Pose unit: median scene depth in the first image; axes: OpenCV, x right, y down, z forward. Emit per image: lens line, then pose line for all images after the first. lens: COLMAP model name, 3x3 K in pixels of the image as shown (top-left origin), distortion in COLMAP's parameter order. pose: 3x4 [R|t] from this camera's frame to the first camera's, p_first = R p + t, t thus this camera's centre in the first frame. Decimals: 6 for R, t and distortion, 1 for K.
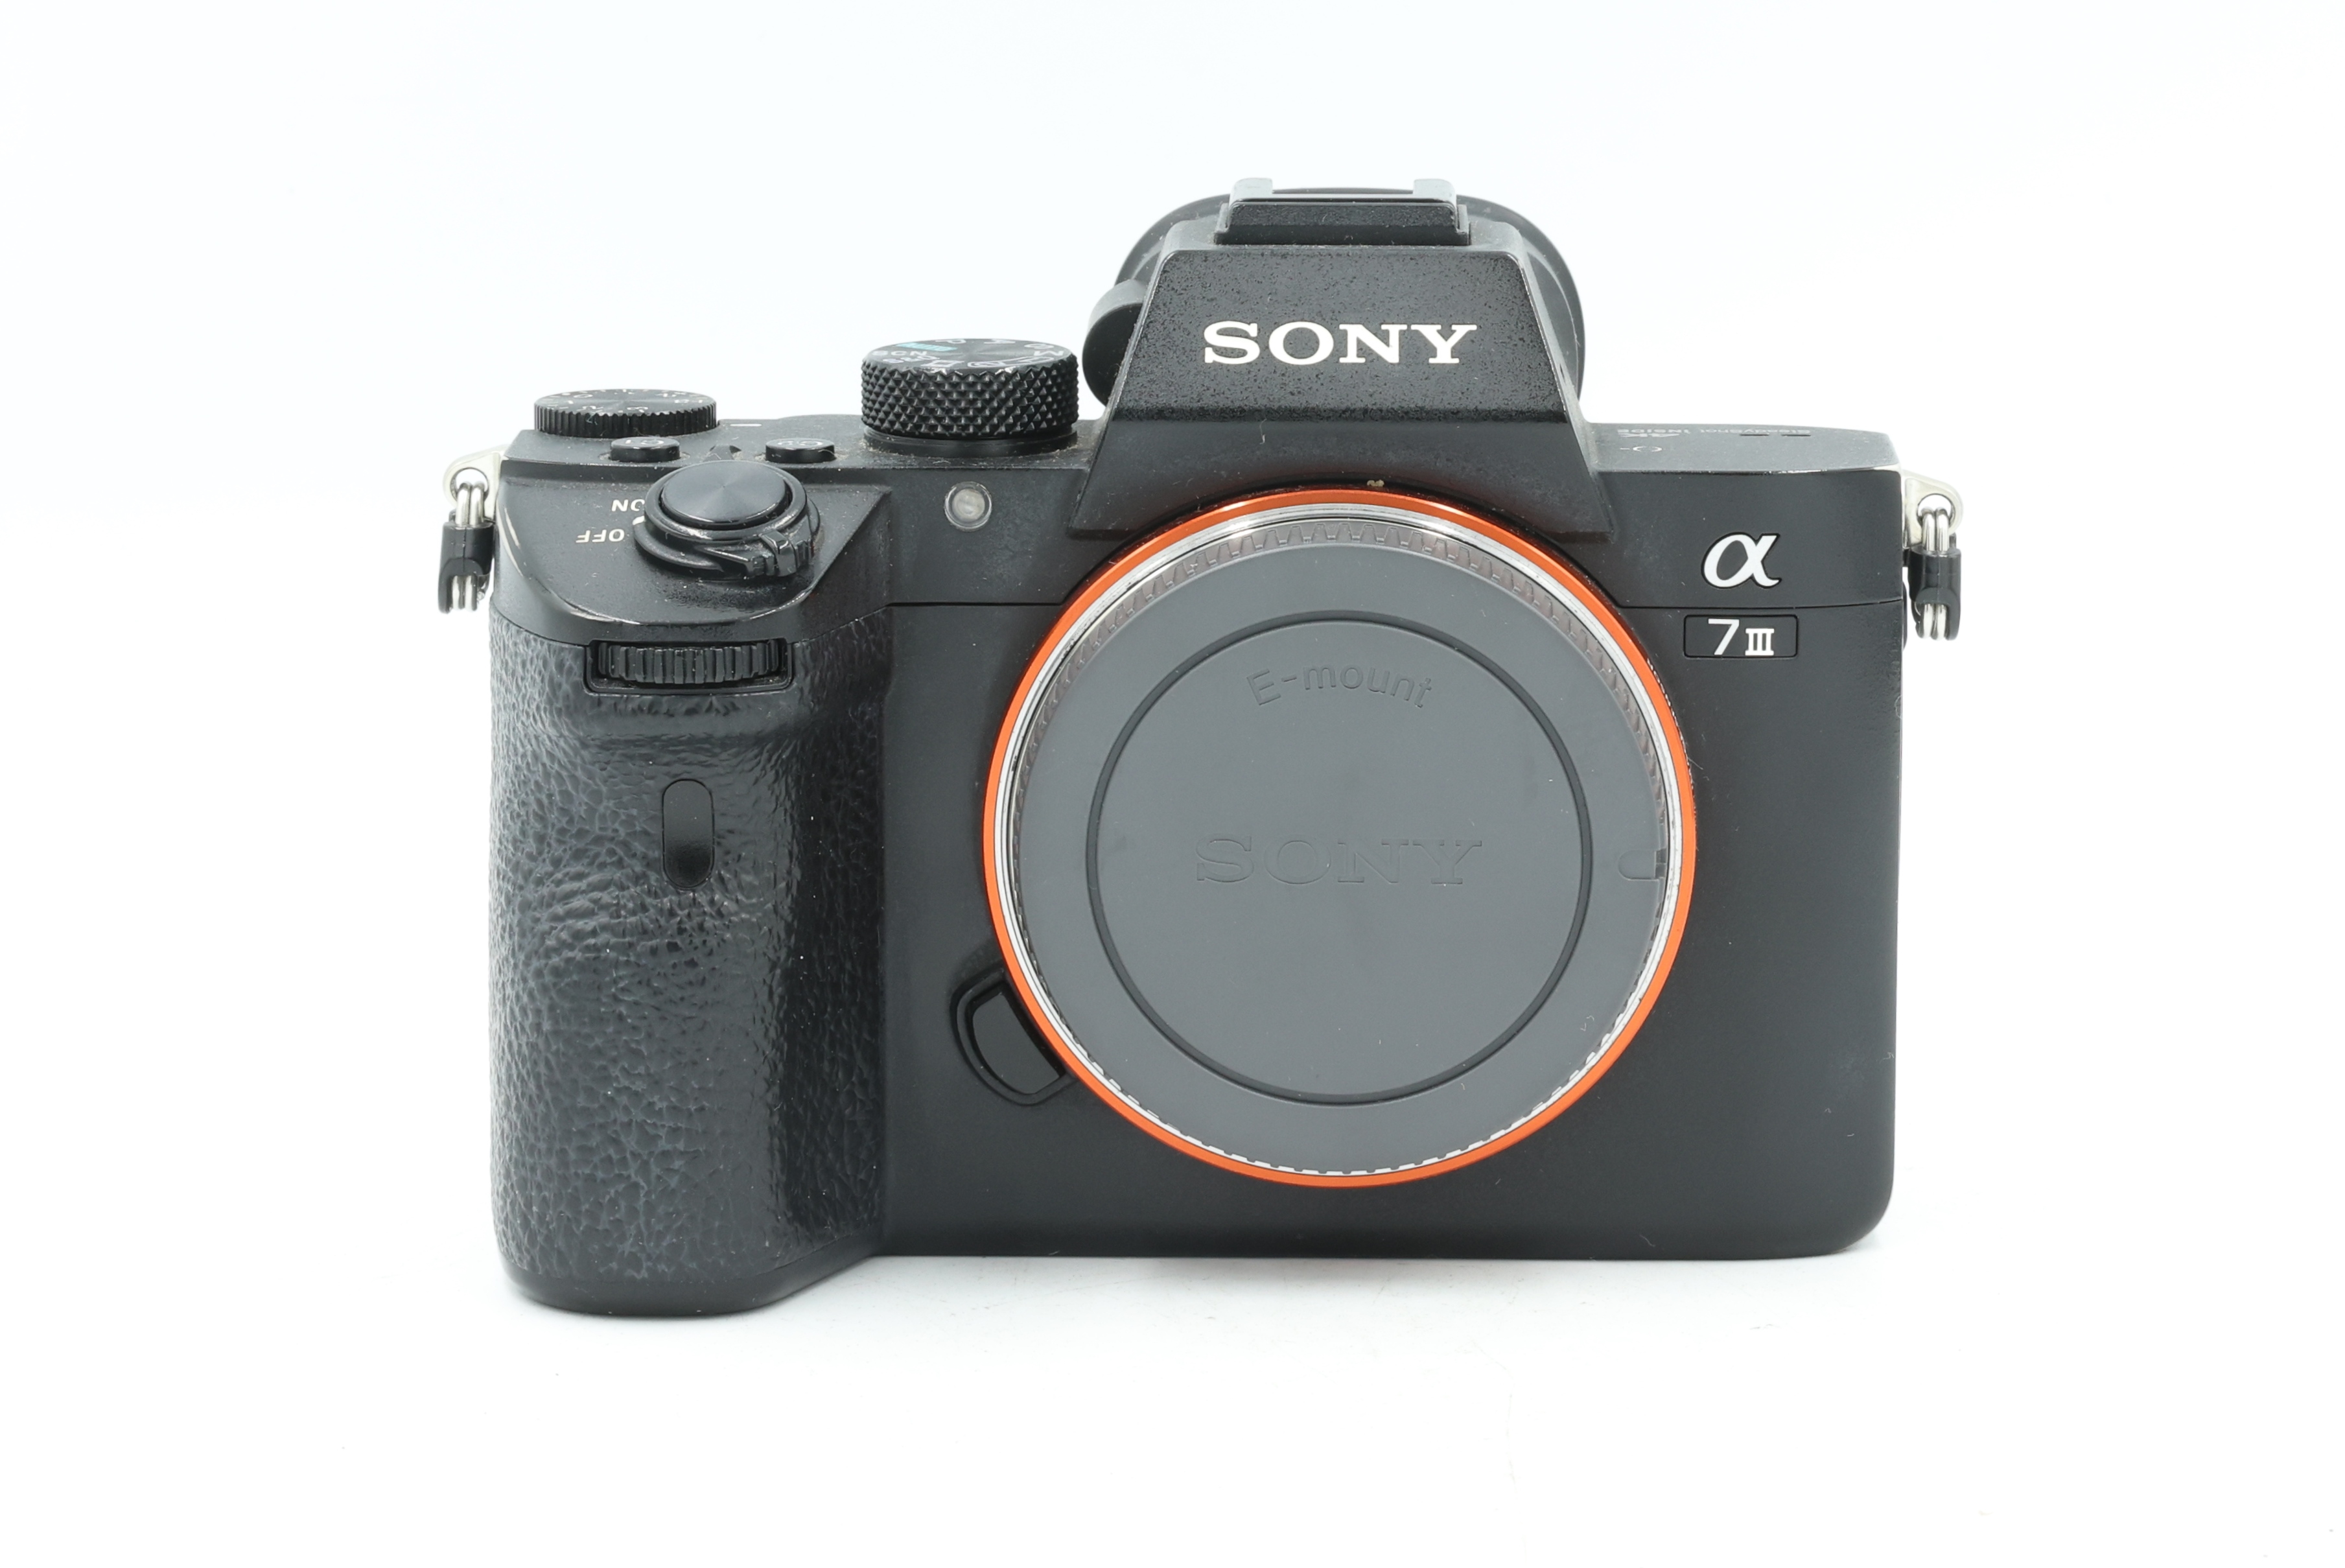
lens RADIAL K [[8160.4, 0, 1172.5], [0, 8160.4, 784.0], [0, 0, 1]] dist [0.094108, 1.386959]
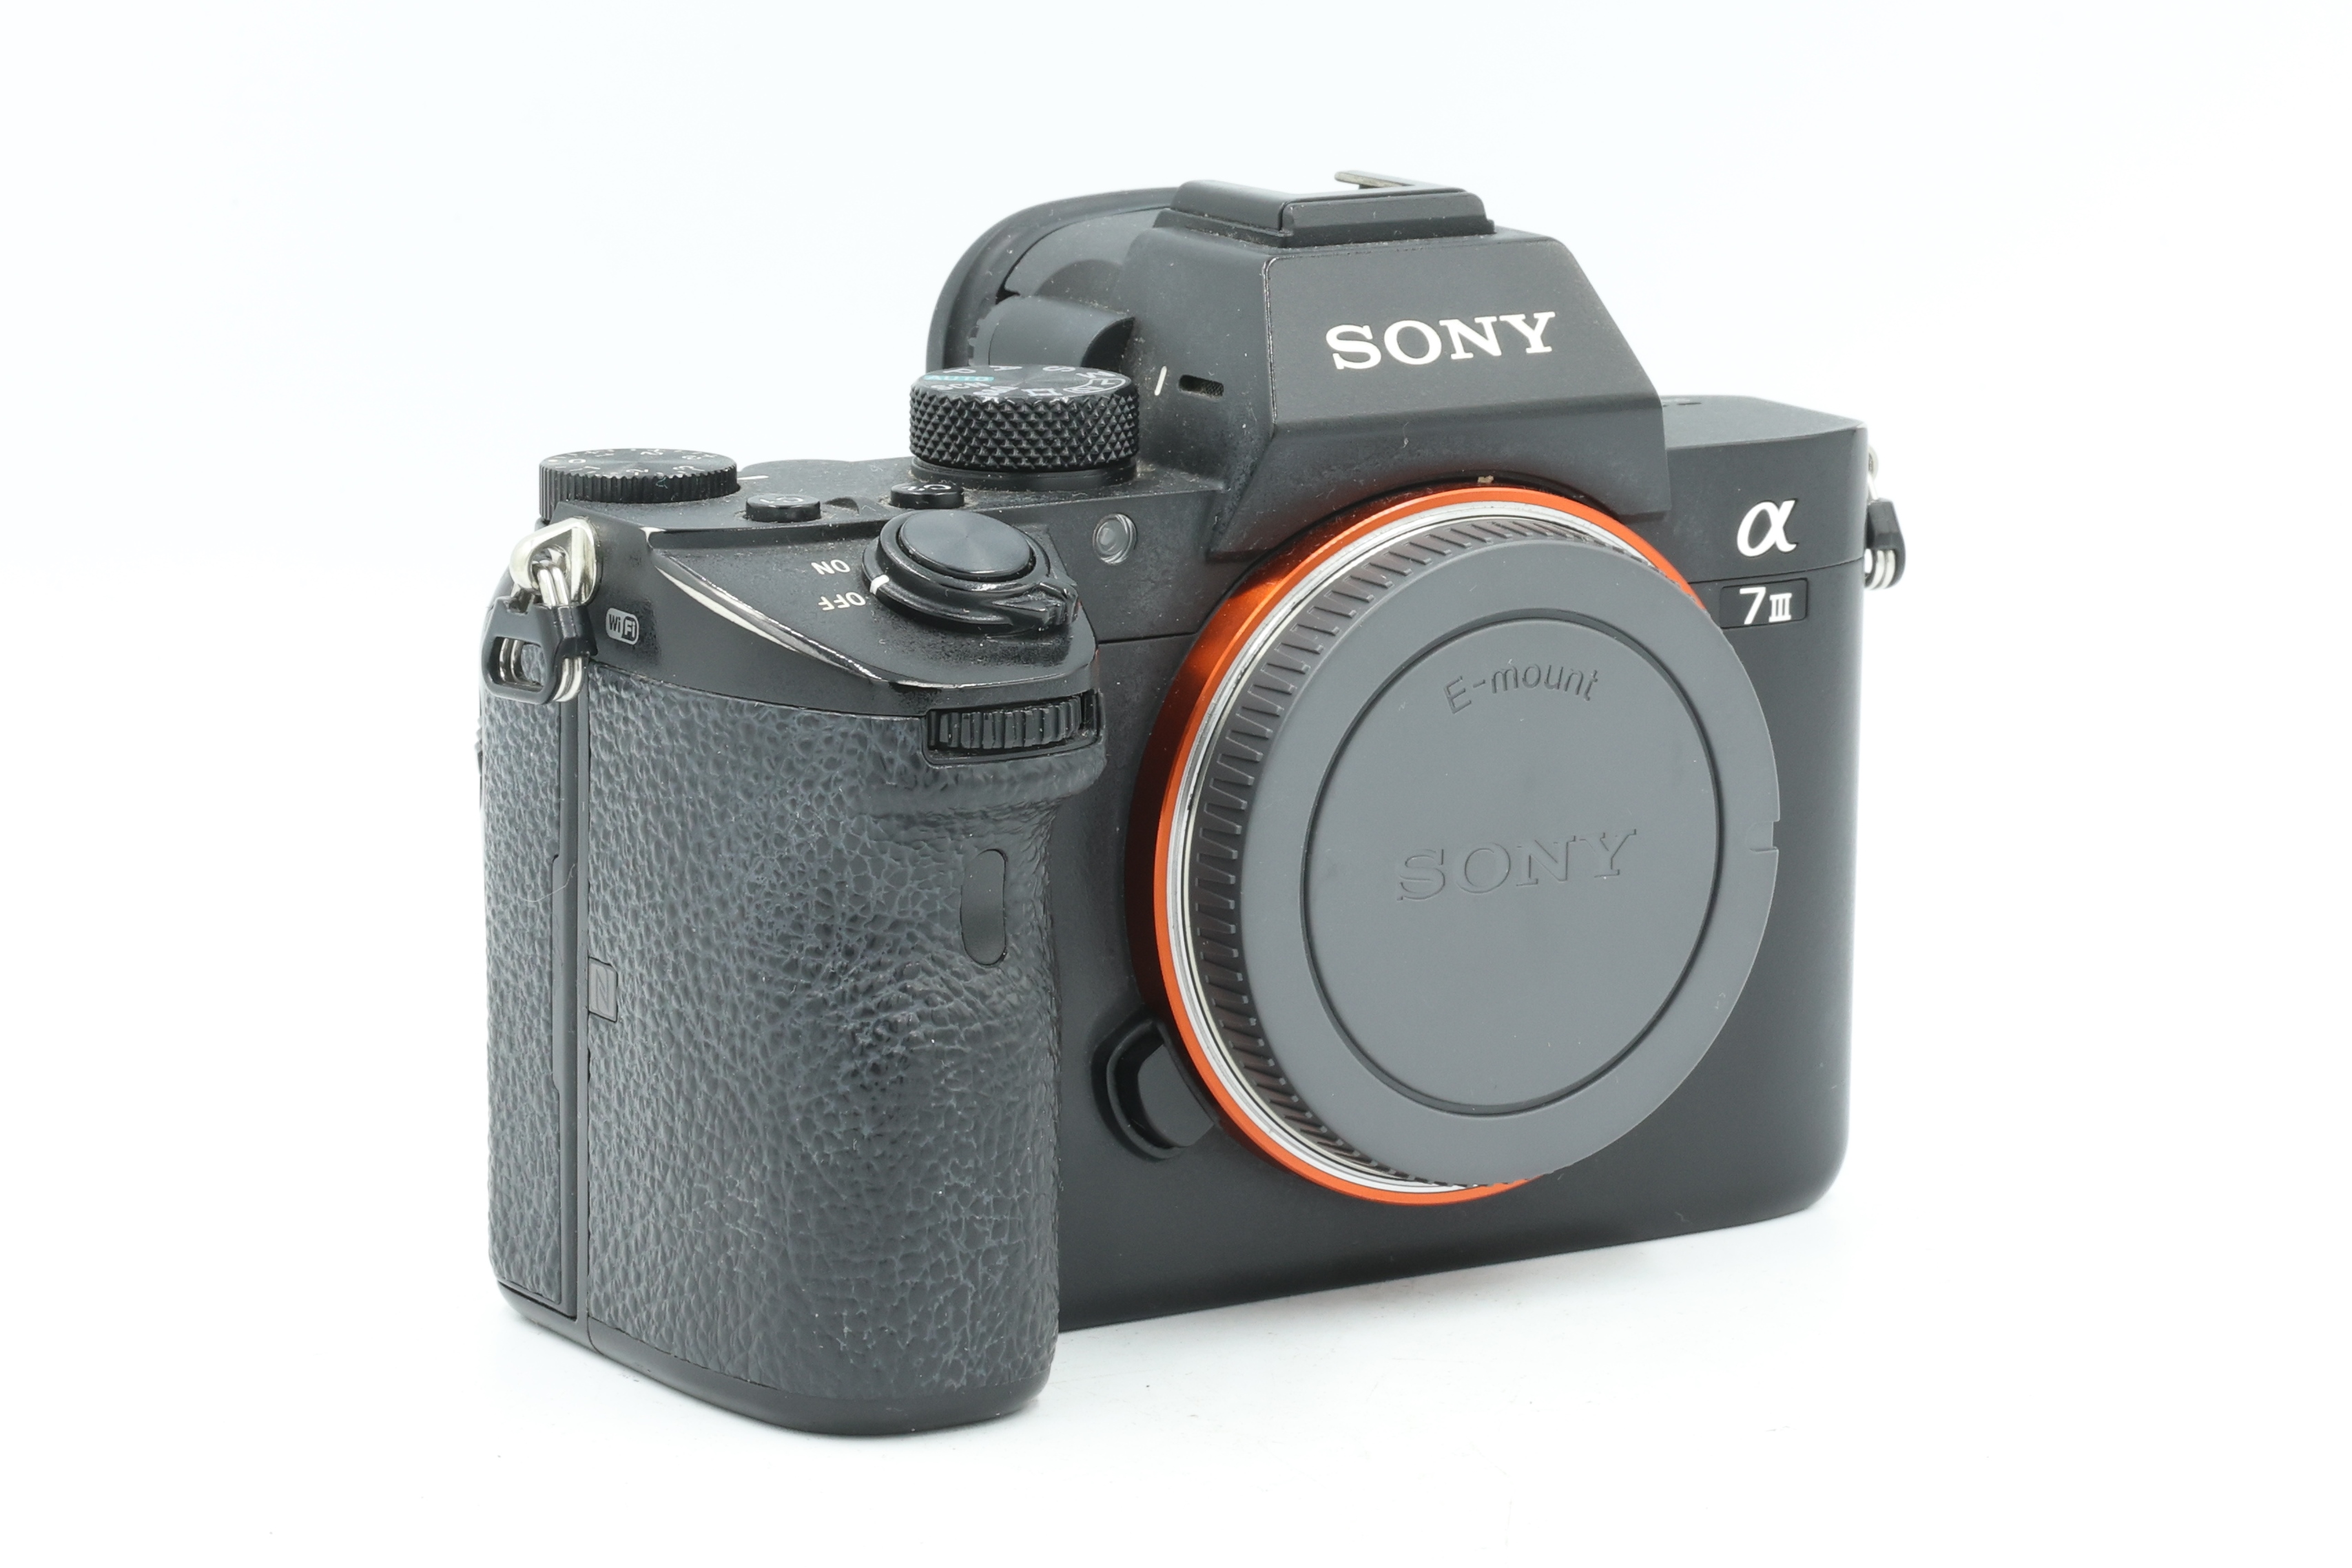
lens RADIAL K [[8184.4, 0, 1176.0], [0, 8184.4, 784.0], [0, 0, 1]] dist [0.094108, 1.386959]
pose [[0.825058, -0.098687, 0.556363, -0.557294], [0.094781, 0.994850, 0.035909, -0.039351], [-0.557042, 0.023106, 0.830163, 0.205391]]
